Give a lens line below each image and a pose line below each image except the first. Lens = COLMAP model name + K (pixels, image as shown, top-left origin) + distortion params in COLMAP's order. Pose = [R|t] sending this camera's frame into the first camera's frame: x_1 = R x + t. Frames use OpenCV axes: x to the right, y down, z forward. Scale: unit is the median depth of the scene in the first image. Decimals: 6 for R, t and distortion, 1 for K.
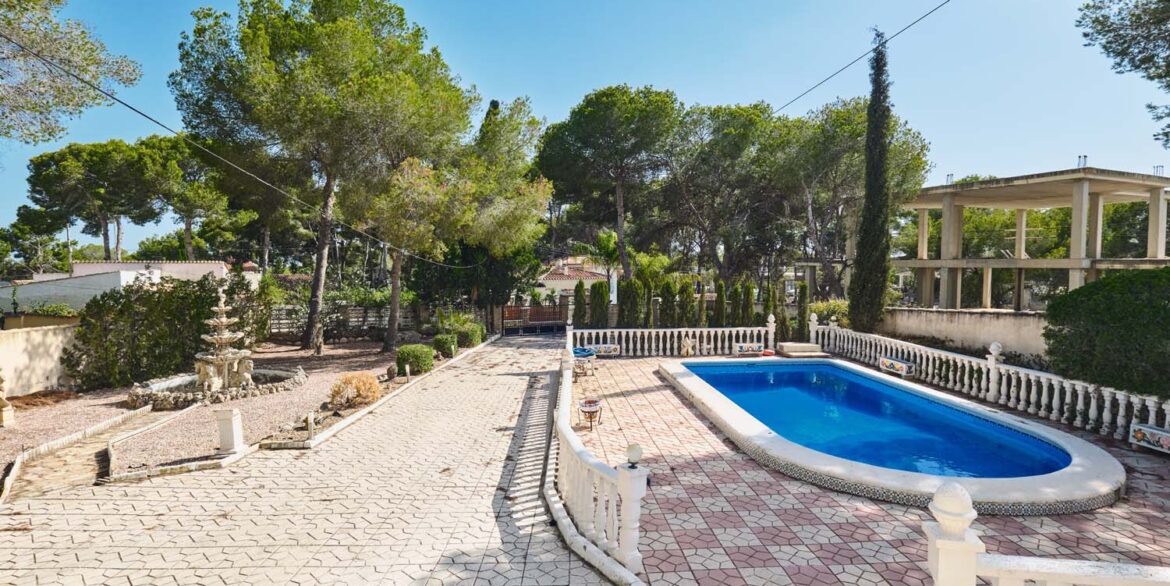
lens RADIAL K [[577.6, 0, 585.3], [0, 577.6, 284.6], [0, 0, 1]] dist [-0.005644, 0.000299]
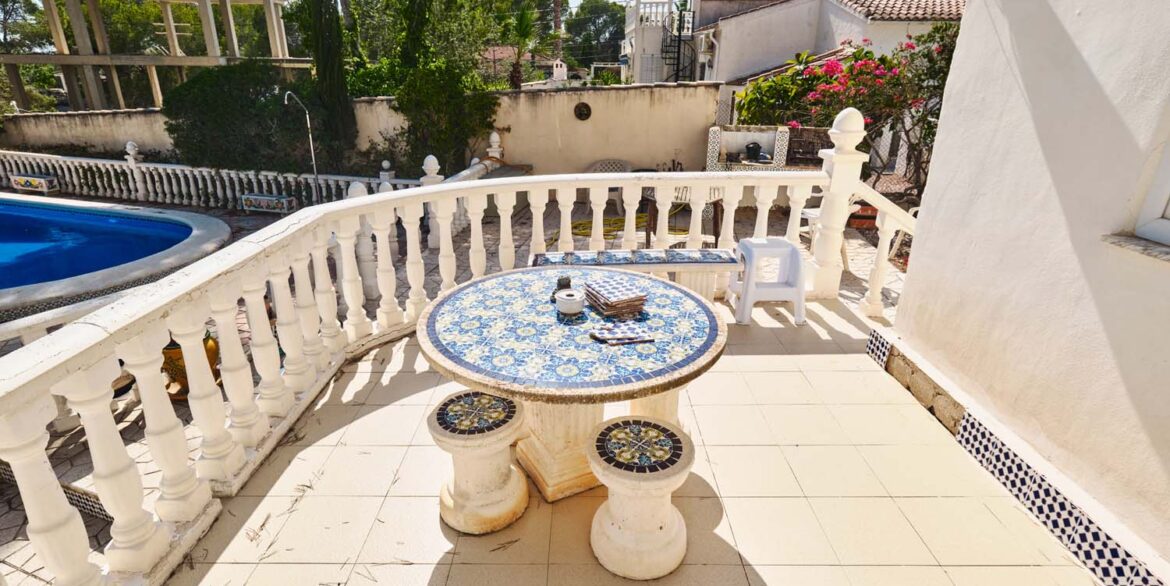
lens RADIAL K [[577.6, 0, 582.6], [0, 577.6, 291.2], [0, 0, 1]] dist [-0.005644, 0.000299]
pose [[0.365081, -0.332930, 0.869410, 0.025705], [0.021609, 0.936648, 0.349604, 0.006923], [-0.930725, -0.108847, 0.349147, -0.096229]]
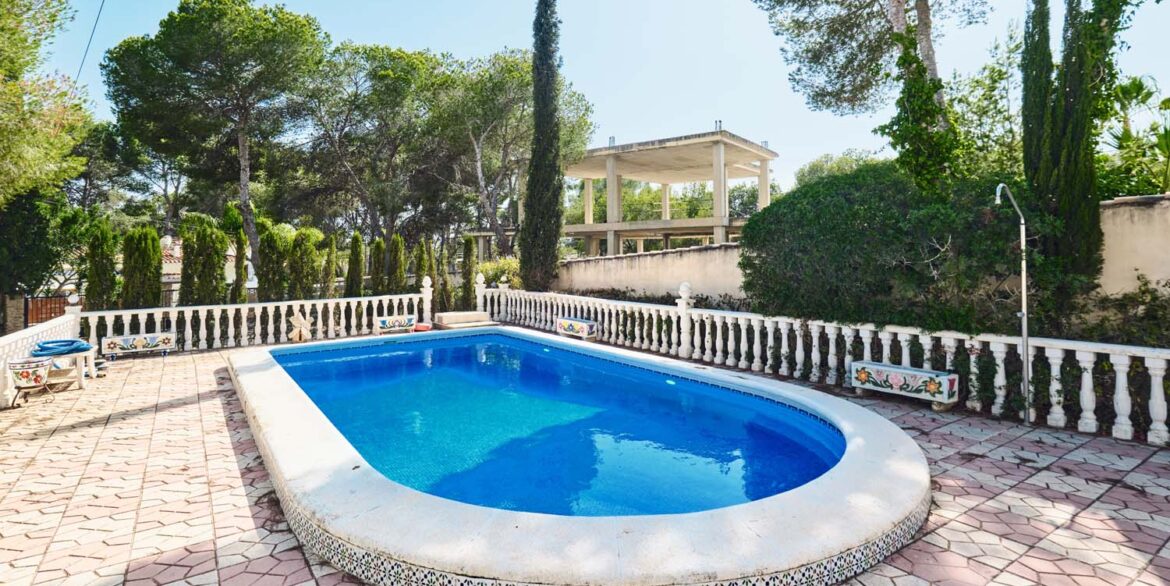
lens RADIAL K [[577.6, 0, 581.9], [0, 577.6, 231.6], [0, 0, 1]] dist [-0.005644, 0.000299]
pose [[0.864110, 0.004829, 0.503281, 0.136822], [0.034452, 0.997041, -0.068719, 0.060797], [-0.502123, 0.076719, 0.861386, 0.282130]]
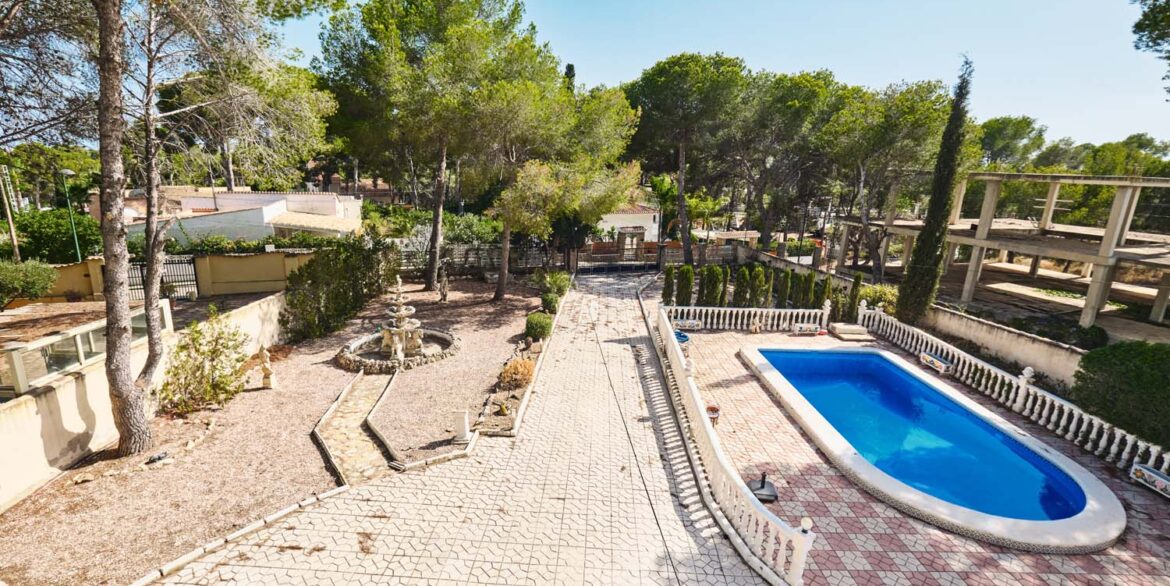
lens RADIAL K [[514.0, 0, 581.0], [0, 514.0, 290.0], [0, 0, 1]] dist [-0.001980, -0.000428]
pose [[0.997507, 0.048065, -0.051667, -0.159883], [-0.036700, 0.978711, 0.201935, -0.193496], [0.060273, -0.199535, 0.978035, -0.087099]]
